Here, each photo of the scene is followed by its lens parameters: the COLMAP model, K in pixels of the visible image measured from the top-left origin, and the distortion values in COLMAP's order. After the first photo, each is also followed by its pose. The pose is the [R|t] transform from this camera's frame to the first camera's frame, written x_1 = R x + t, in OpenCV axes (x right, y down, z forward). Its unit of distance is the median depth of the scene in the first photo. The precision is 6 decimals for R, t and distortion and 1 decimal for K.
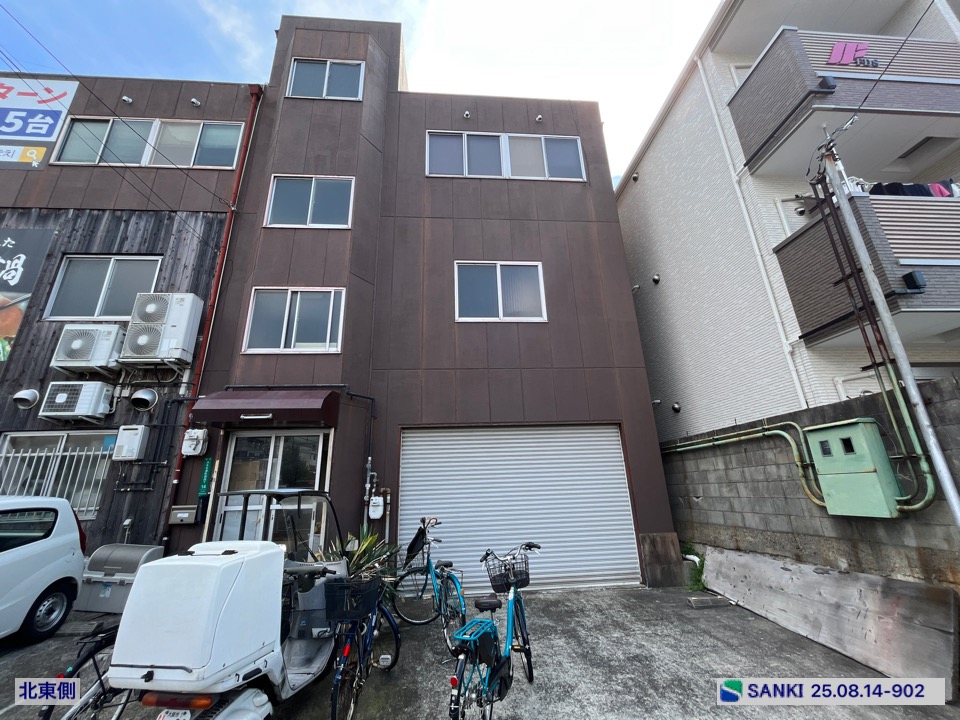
lens RADIAL K [[386.9, 0, 476.9], [0, 386.9, 359.8], [0, 0, 1]] dist [-0.002953, 0.000581]
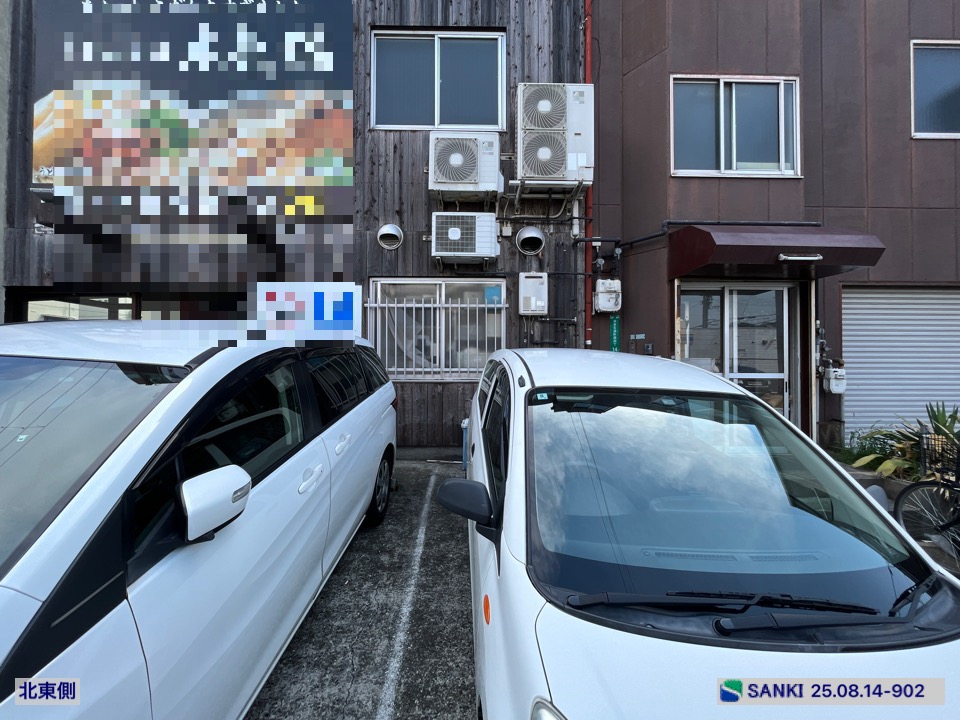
lens RADIAL K [[386.9, 0, 477.3], [0, 386.9, 359.4], [0, 0, 1]] dist [-0.002953, 0.000581]
pose [[0.997477, 0.035033, -0.061748, -0.951679], [-0.014586, 0.952340, 0.304690, 0.099922], [0.069479, -0.303021, 0.950448, 0.183311]]
